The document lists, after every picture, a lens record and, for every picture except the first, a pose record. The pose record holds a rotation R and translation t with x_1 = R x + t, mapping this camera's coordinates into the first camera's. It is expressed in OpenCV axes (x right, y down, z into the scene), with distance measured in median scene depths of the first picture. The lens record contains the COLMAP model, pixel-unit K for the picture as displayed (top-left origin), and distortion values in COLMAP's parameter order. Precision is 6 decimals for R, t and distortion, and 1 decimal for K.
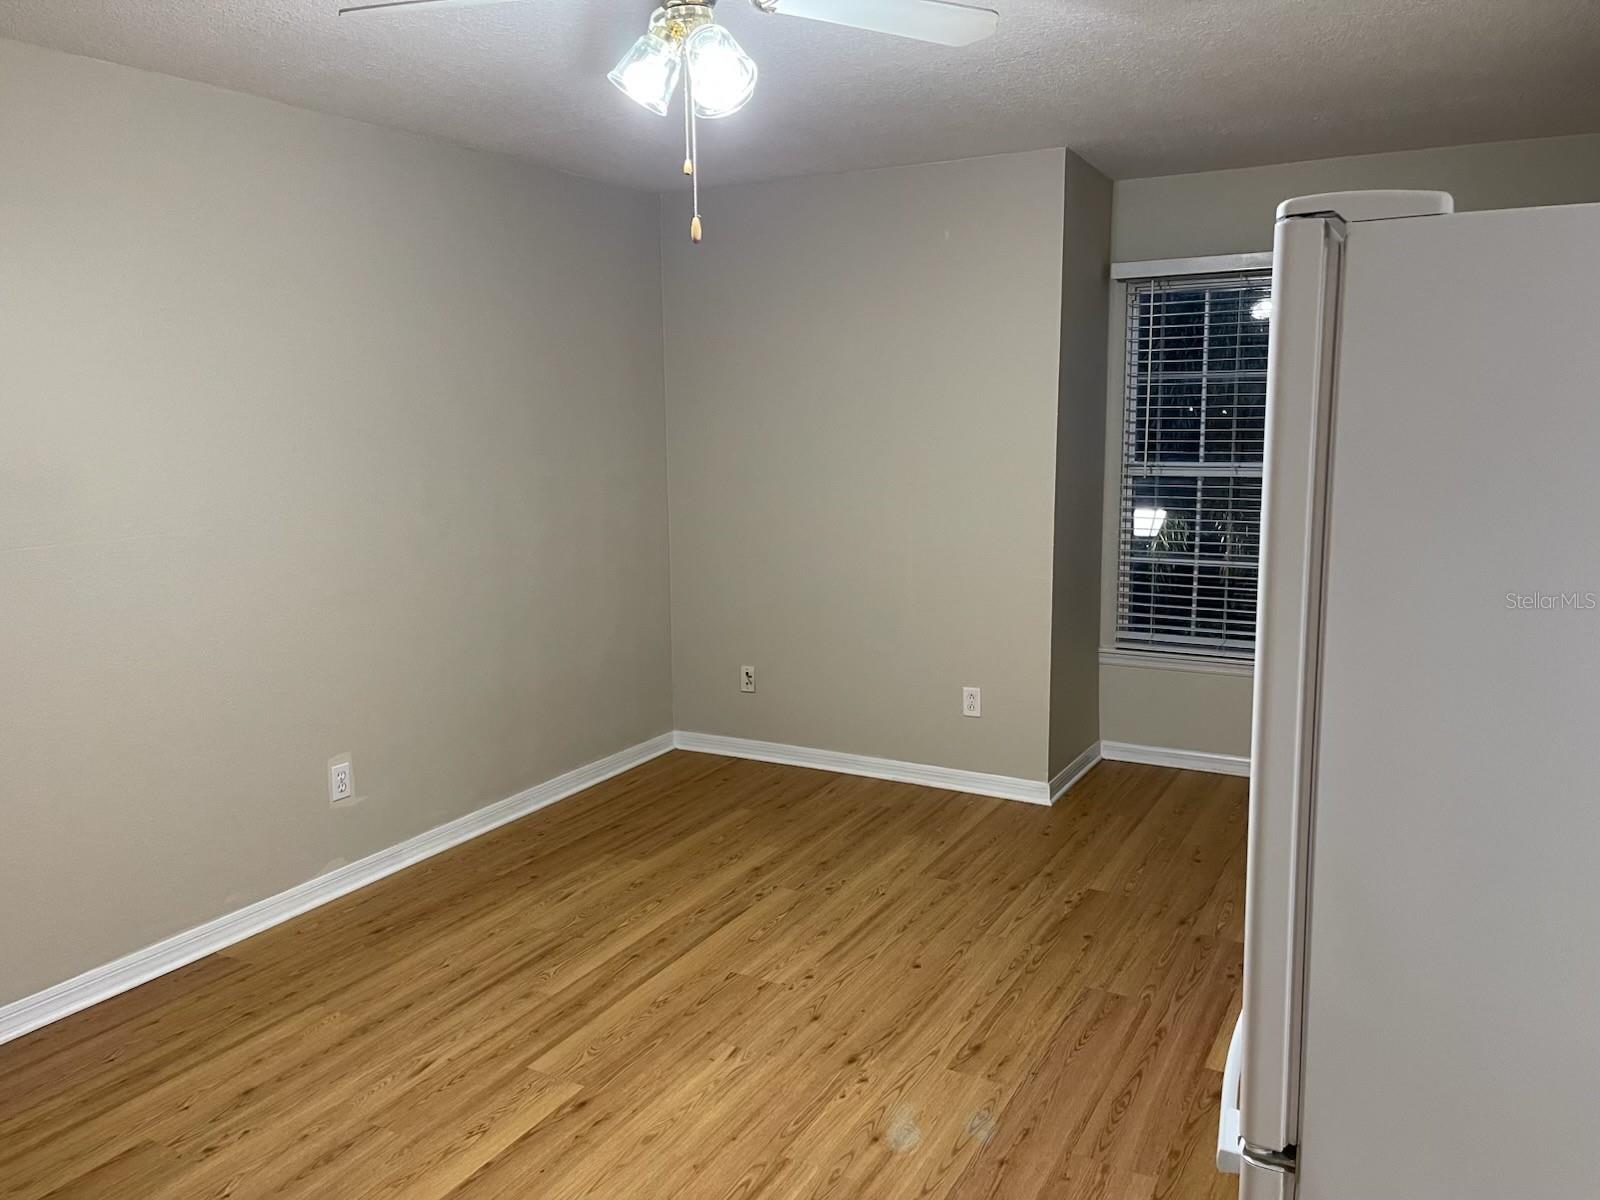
lens RADIAL K [[1196.7, 0, 815.5], [0, 1196.7, 613.8], [0, 0, 1]] dist [0.012231, -0.008868]
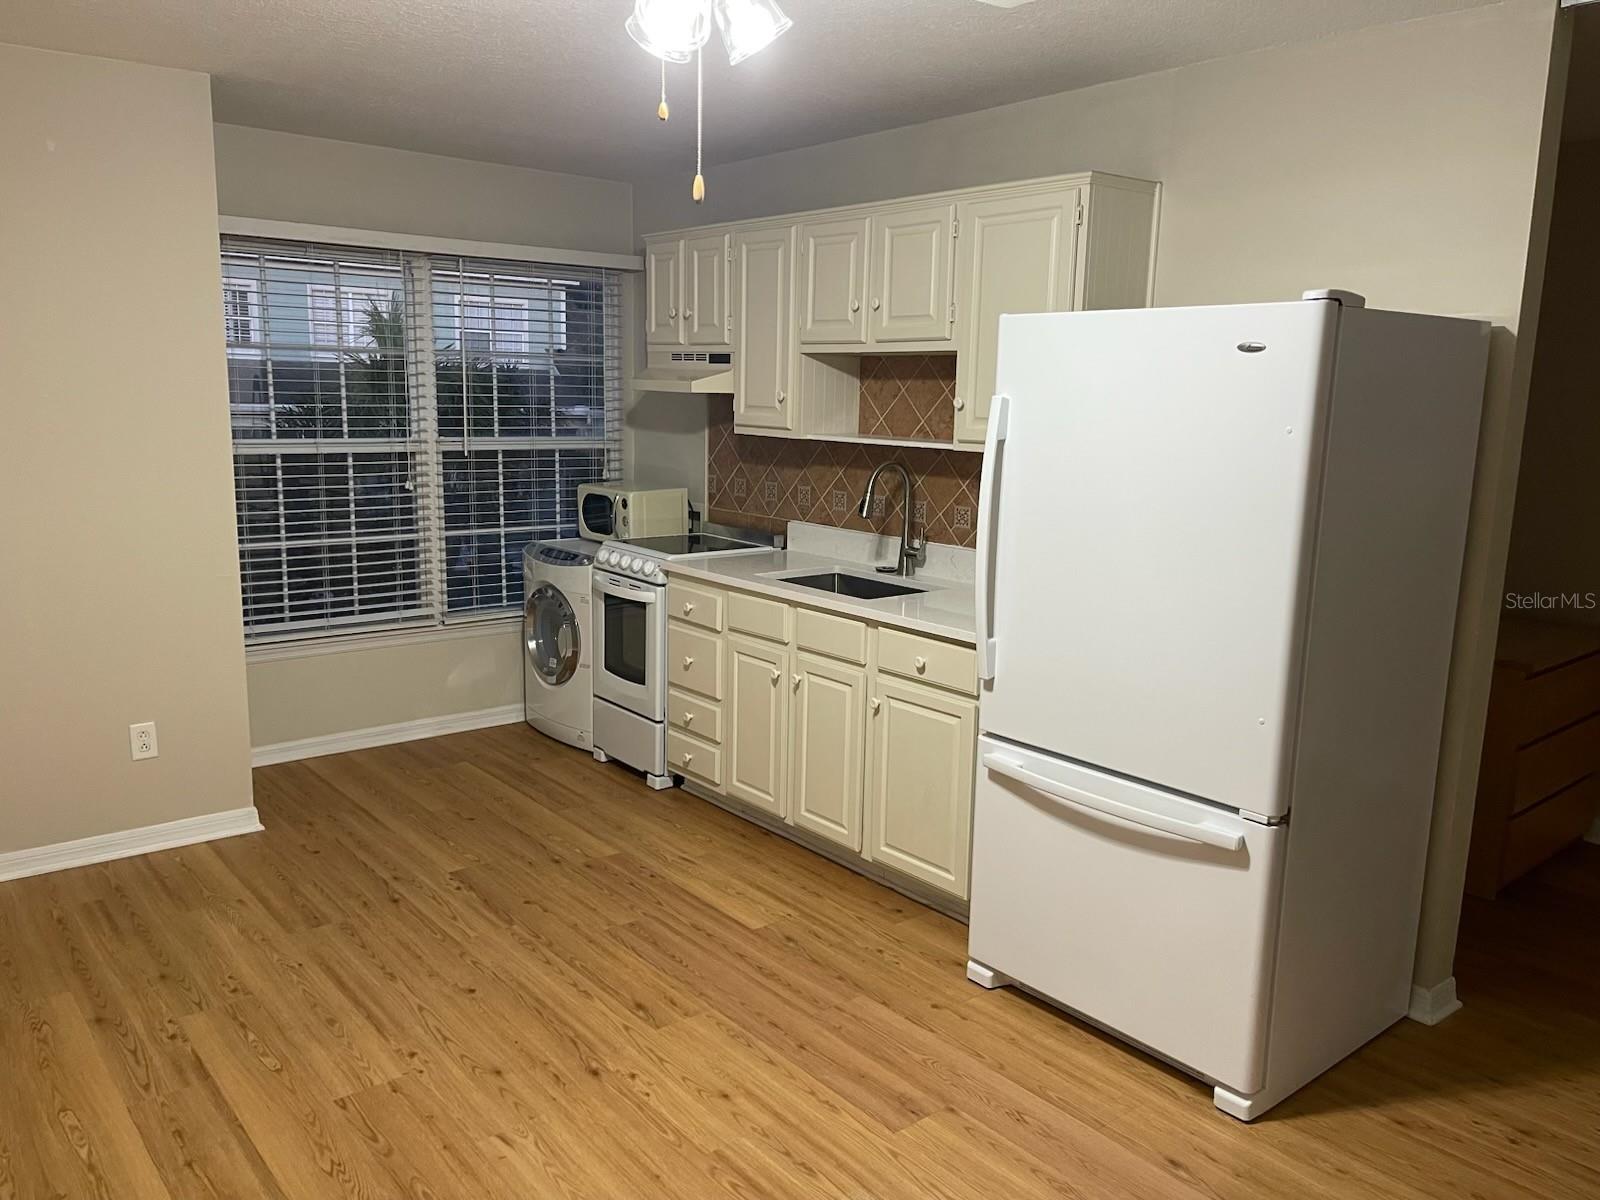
lens RADIAL K [[1196.7, 0, 814.0], [0, 1196.7, 587.8], [0, 0, 1]] dist [0.012231, -0.008868]
pose [[0.364514, -0.132376, 0.921741, -0.503457], [0.133869, 0.987012, 0.088809, -0.045078], [-0.921525, 0.091020, 0.377501, 0.311230]]
